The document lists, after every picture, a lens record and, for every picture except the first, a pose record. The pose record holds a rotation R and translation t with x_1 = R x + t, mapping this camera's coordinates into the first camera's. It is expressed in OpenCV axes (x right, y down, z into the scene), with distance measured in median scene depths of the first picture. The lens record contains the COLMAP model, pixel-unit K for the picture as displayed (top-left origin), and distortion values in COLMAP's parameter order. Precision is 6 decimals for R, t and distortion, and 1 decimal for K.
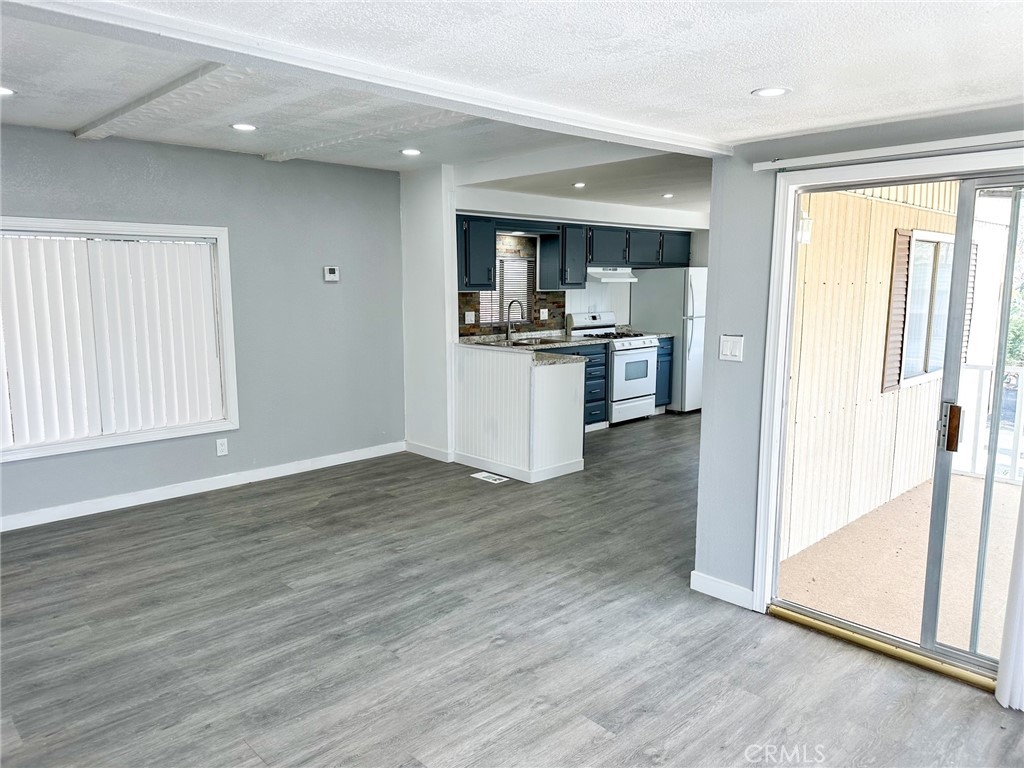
lens RADIAL K [[709.2, 0, 514.2], [0, 709.2, 389.8], [0, 0, 1]] dist [0.063570, -0.078009]
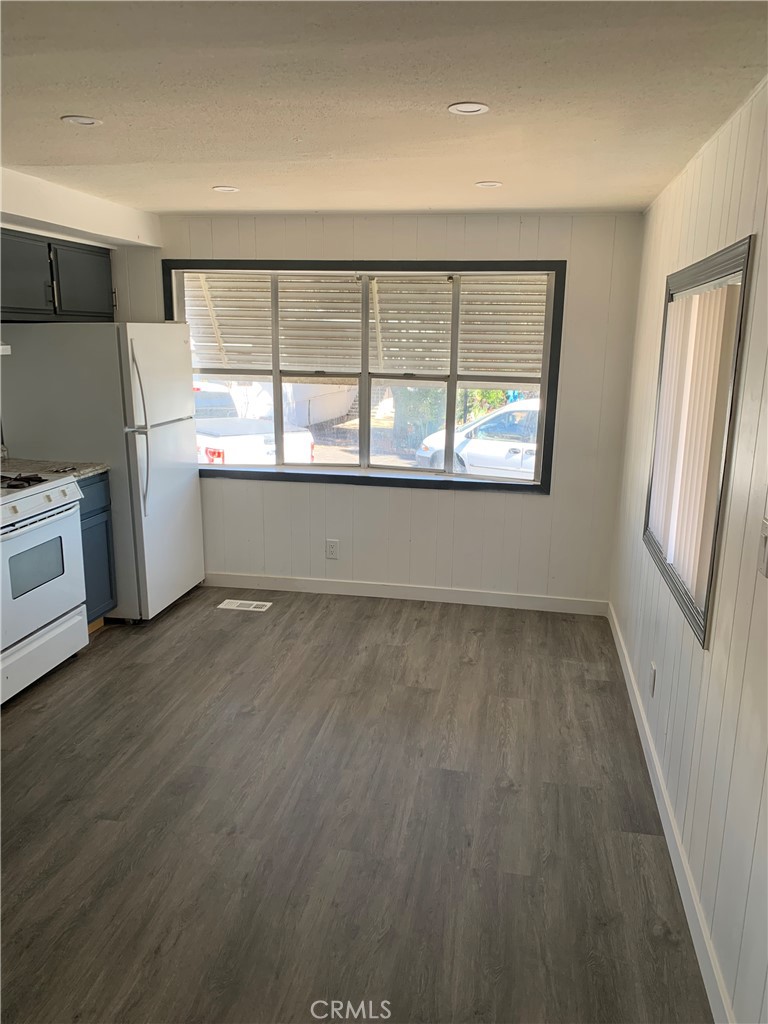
lens RADIAL K [[786.9, 0, 389.3], [0, 786.9, 516.2], [0, 0, 1]] dist [0.033542, -0.036527]
pose [[0.809157, -0.122422, 0.574698, 0.128737], [0.077078, 0.991718, 0.102732, -0.155074], [-0.582515, -0.038830, 0.811892, 0.856223]]
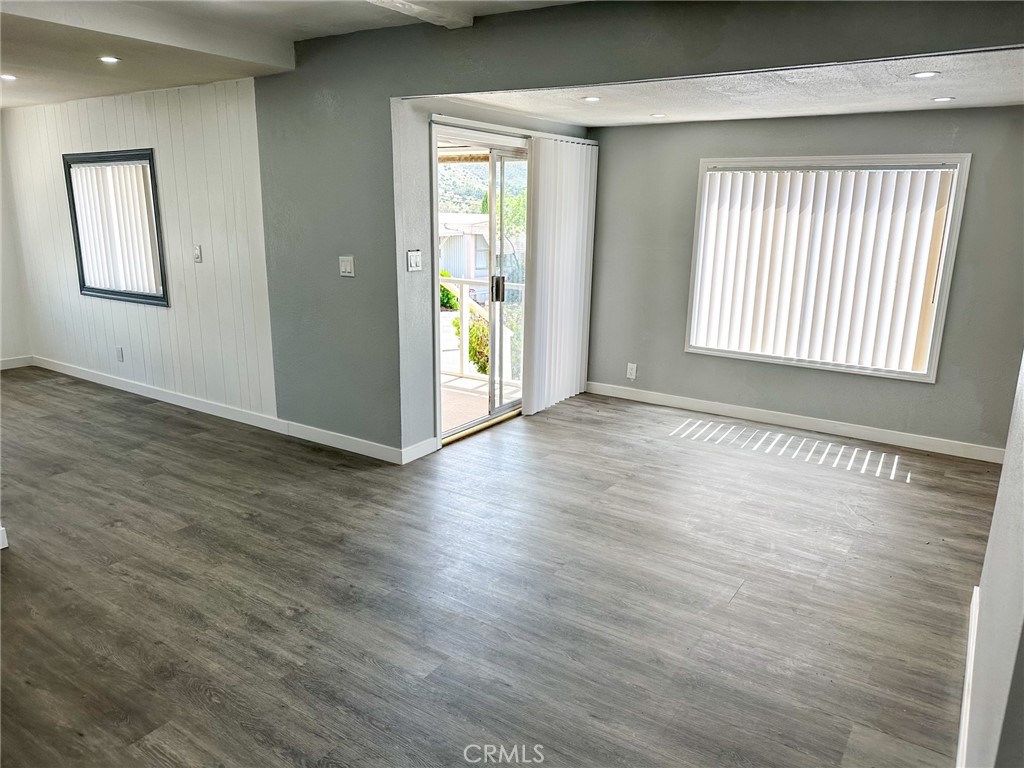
lens RADIAL K [[709.2, 0, 516.7], [0, 709.2, 389.8], [0, 0, 1]] dist [0.063570, -0.078009]
pose [[-0.213755, -0.245066, 0.945649, -0.740810], [0.135940, 0.951142, 0.277218, -0.124495], [-0.967382, 0.187808, -0.169997, 0.814251]]
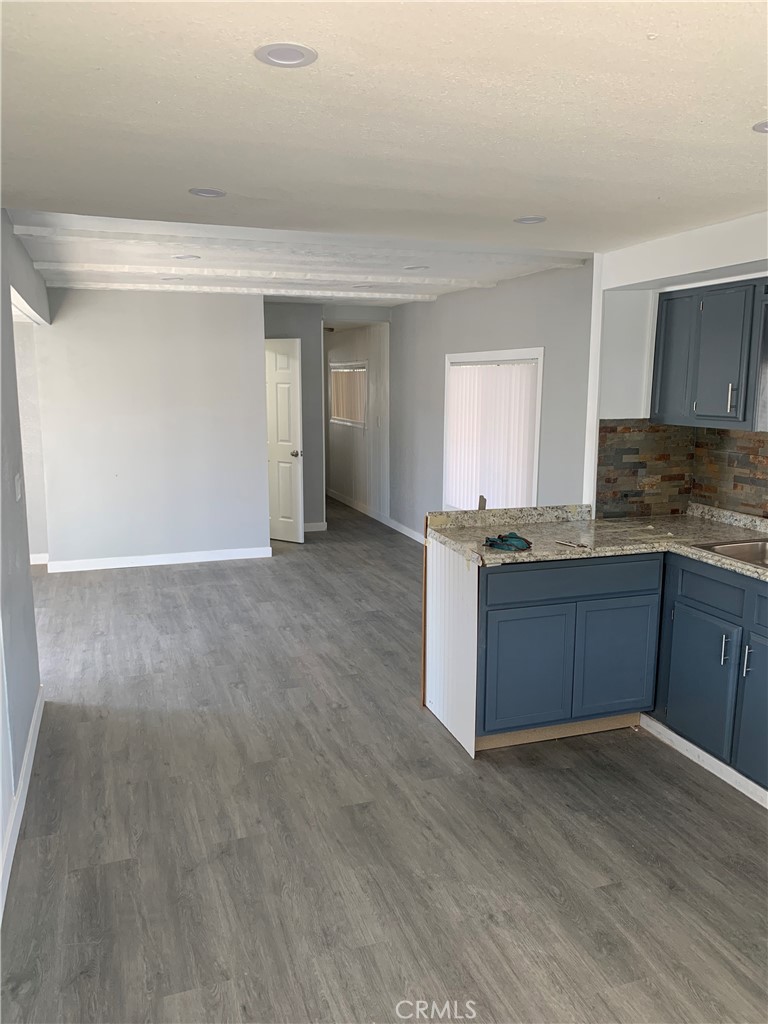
lens RADIAL K [[786.9, 0, 389.6], [0, 786.9, 515.4], [0, 0, 1]] dist [0.033542, -0.036527]
pose [[-0.410382, 0.150697, -0.899376, 0.840909], [-0.148116, 0.962140, 0.228798, -0.256712], [0.899805, 0.227106, -0.372525, 1.485426]]
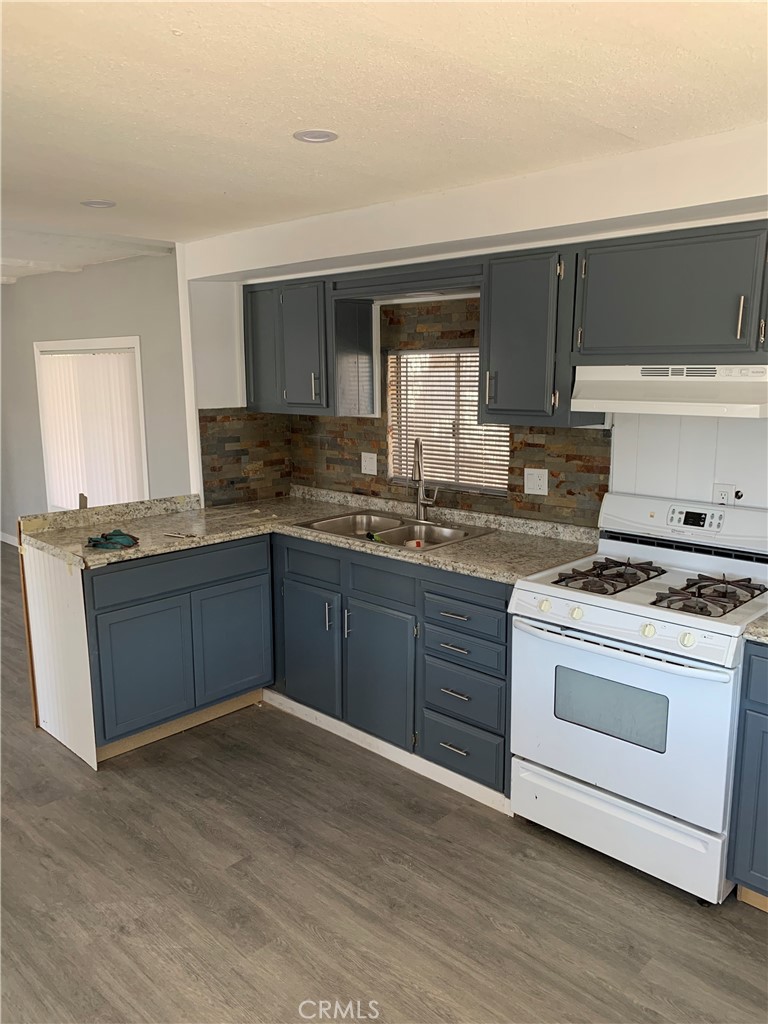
lens RADIAL K [[786.9, 0, 380.9], [0, 786.9, 515.5], [0, 0, 1]] dist [0.033542, -0.036527]
pose [[0.040499, 0.181005, -0.982648, 0.838744], [-0.149338, 0.973505, 0.173166, -0.261153], [0.987956, 0.139734, 0.066457, 1.505316]]
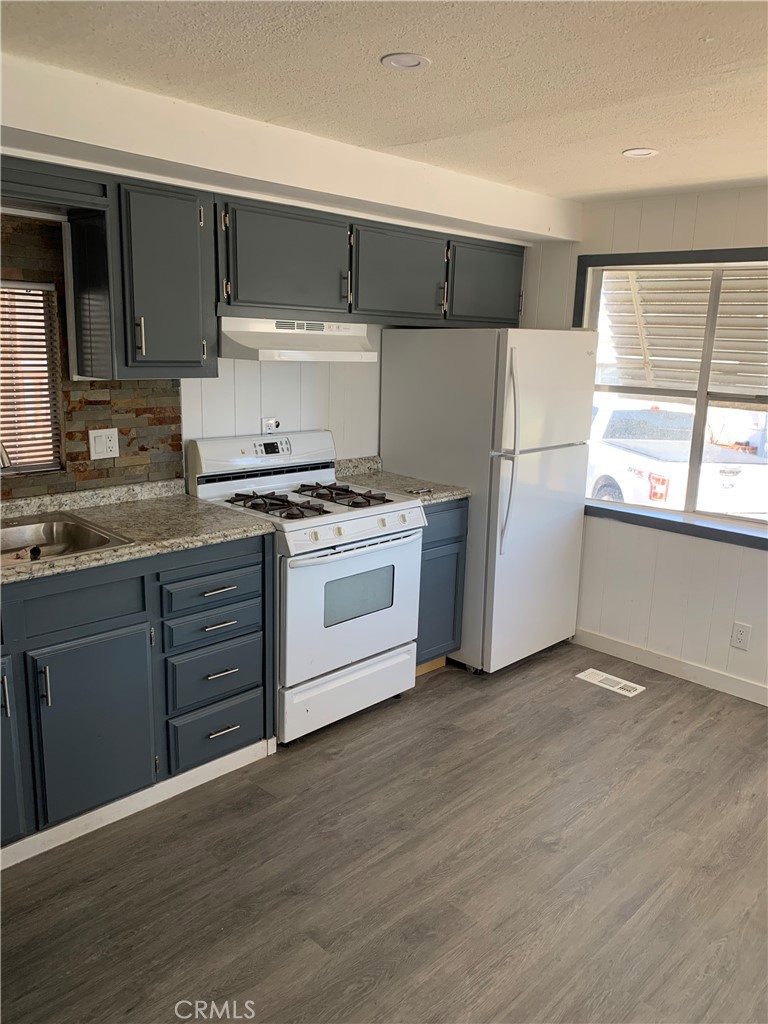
lens RADIAL K [[786.9, 0, 388.2], [0, 786.9, 517.6], [0, 0, 1]] dist [0.033542, -0.036527]
pose [[0.999014, 0.025194, 0.036556, 0.296139], [-0.027845, 0.996874, 0.073932, -0.175363], [-0.034580, -0.074877, 0.996593, 1.002841]]
